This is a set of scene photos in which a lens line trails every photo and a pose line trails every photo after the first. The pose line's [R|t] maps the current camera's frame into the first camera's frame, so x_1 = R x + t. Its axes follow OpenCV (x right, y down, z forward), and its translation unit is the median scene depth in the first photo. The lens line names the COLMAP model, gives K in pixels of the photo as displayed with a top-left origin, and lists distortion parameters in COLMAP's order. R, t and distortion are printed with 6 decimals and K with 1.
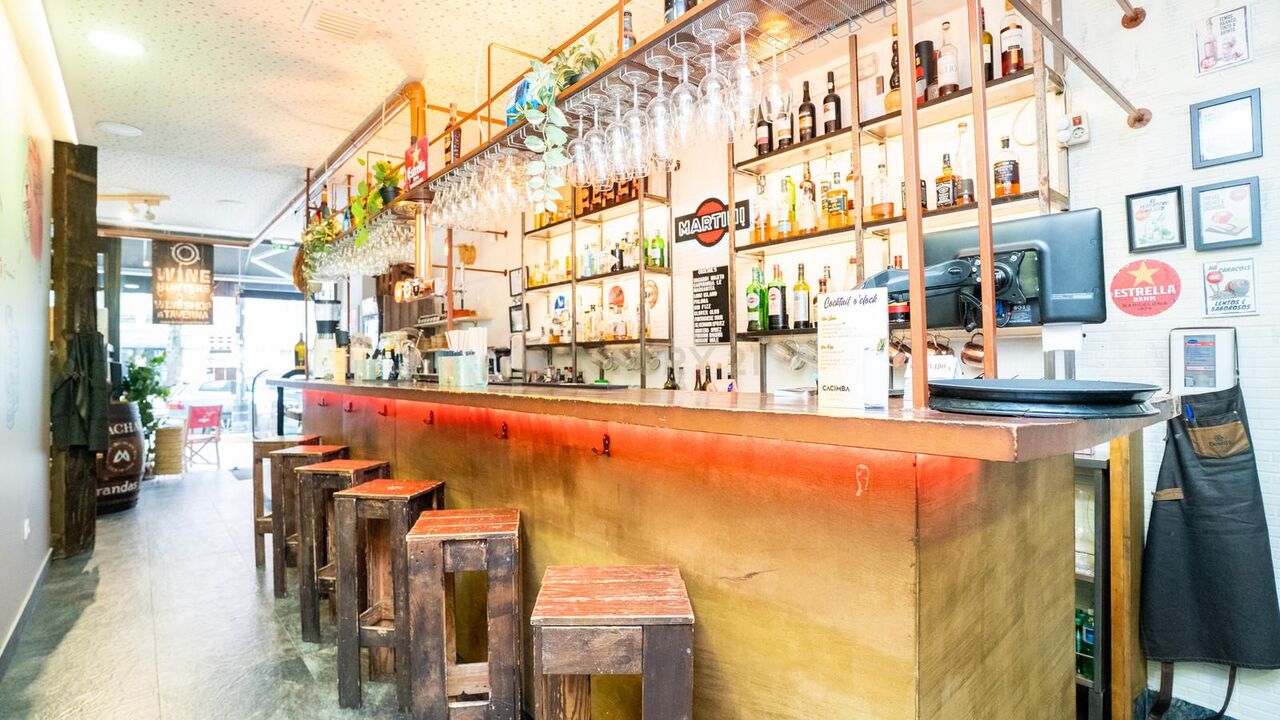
lens RADIAL K [[622.3, 0, 636.2], [0, 622.3, 354.5], [0, 0, 1]] dist [-0.002328, -0.000521]
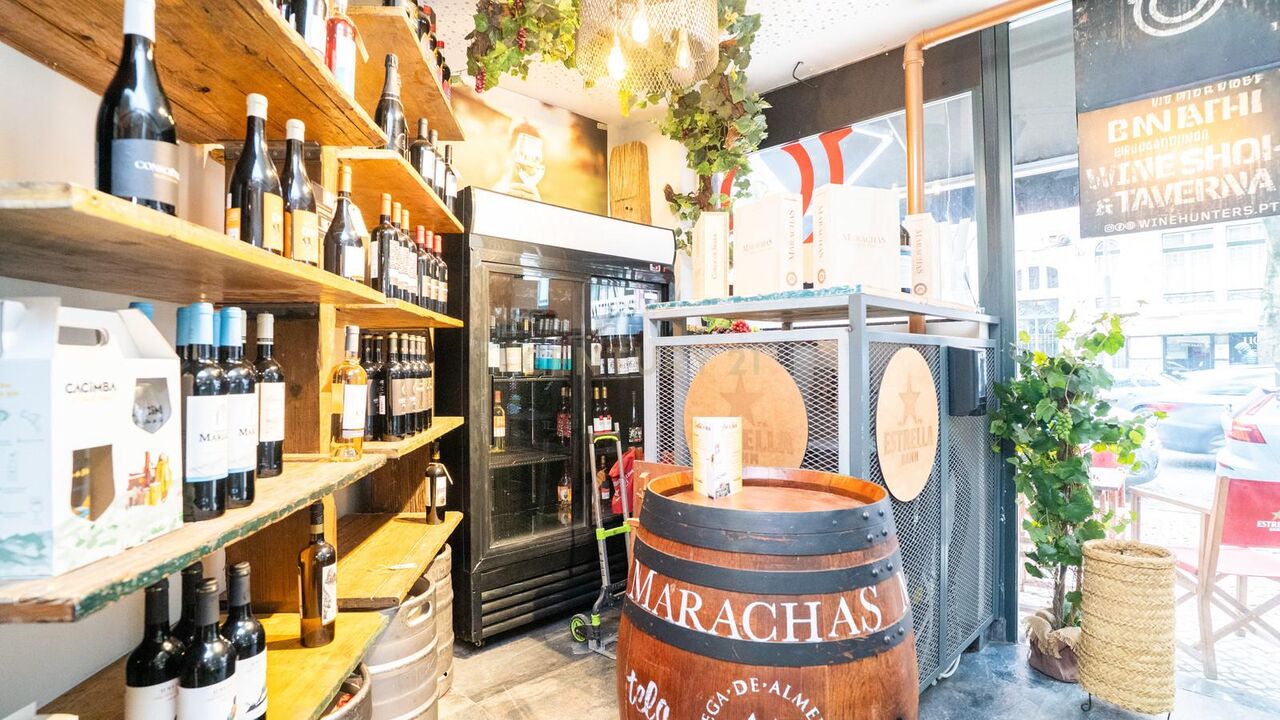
lens RADIAL K [[622.3, 0, 634.5], [0, 622.3, 357.9], [0, 0, 1]] dist [-0.002328, -0.000521]
pose [[0.110403, -0.006636, -0.993865, -0.591750], [0.022311, 0.999742, -0.004197, 0.018752], [0.993637, -0.021711, 0.110522, 0.914340]]
